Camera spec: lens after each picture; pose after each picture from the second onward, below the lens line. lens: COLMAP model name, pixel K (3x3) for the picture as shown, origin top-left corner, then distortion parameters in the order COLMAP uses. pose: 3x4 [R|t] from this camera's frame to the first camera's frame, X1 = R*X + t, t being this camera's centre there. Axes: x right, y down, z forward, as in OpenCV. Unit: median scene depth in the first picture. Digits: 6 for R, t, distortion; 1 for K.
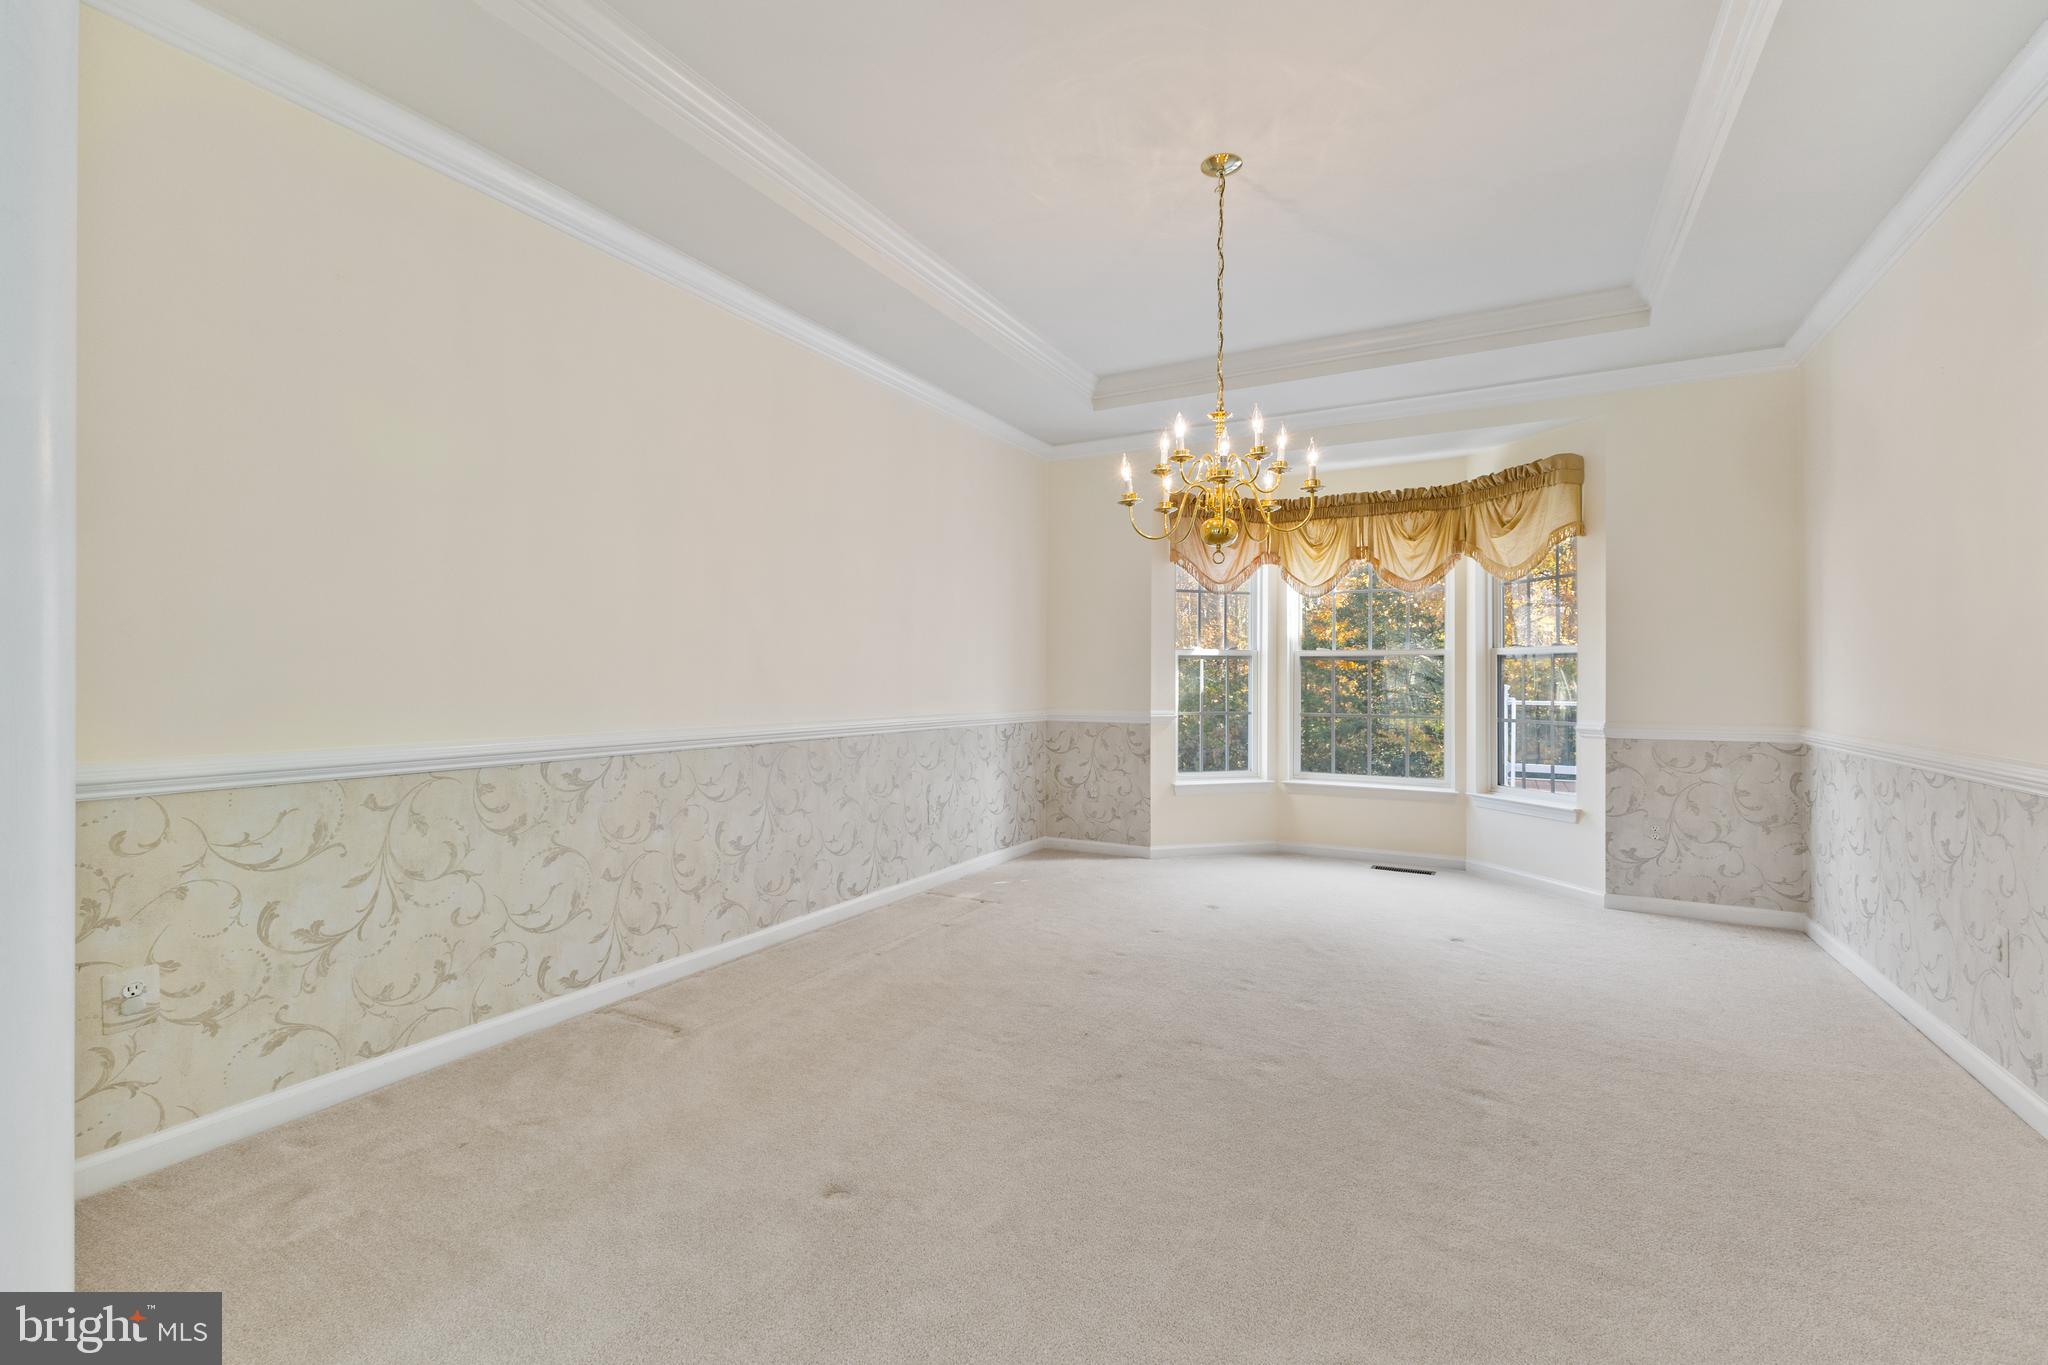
lens RADIAL K [[887.3, 0, 1026.8], [0, 887.3, 682.0], [0, 0, 1]] dist [0.006256, -0.001582]
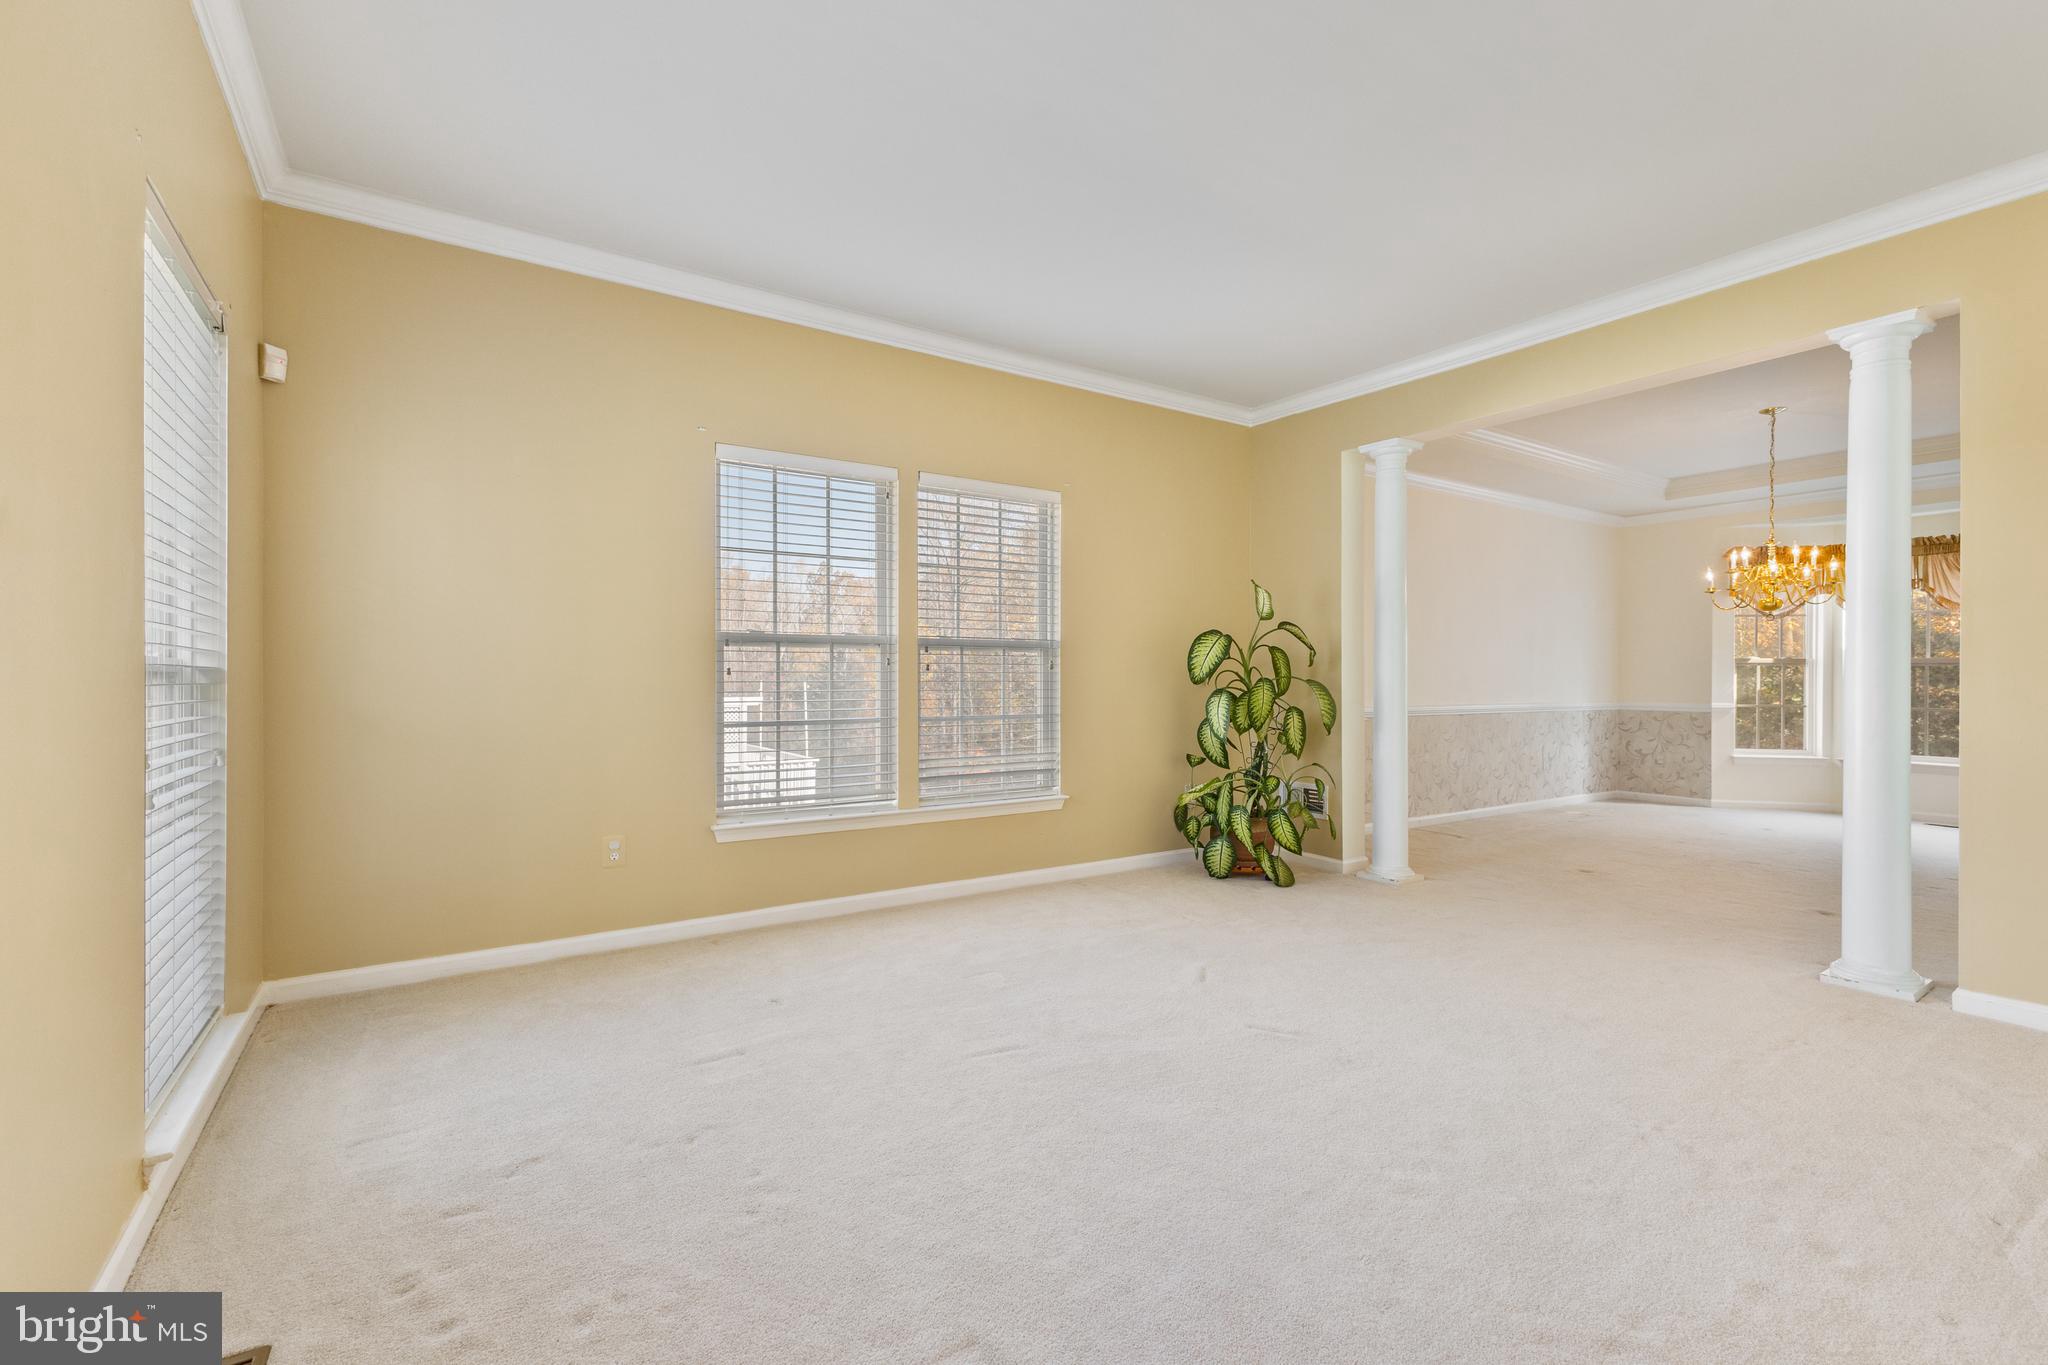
lens RADIAL K [[887.3, 0, 1015.1], [0, 887.3, 679.4], [0, 0, 1]] dist [0.006256, -0.001582]
pose [[0.877709, 0.001550, -0.479192, -0.155995], [-0.002389, 0.999996, -0.001141, -0.000807], [0.479188, 0.002146, 0.877709, -0.781302]]
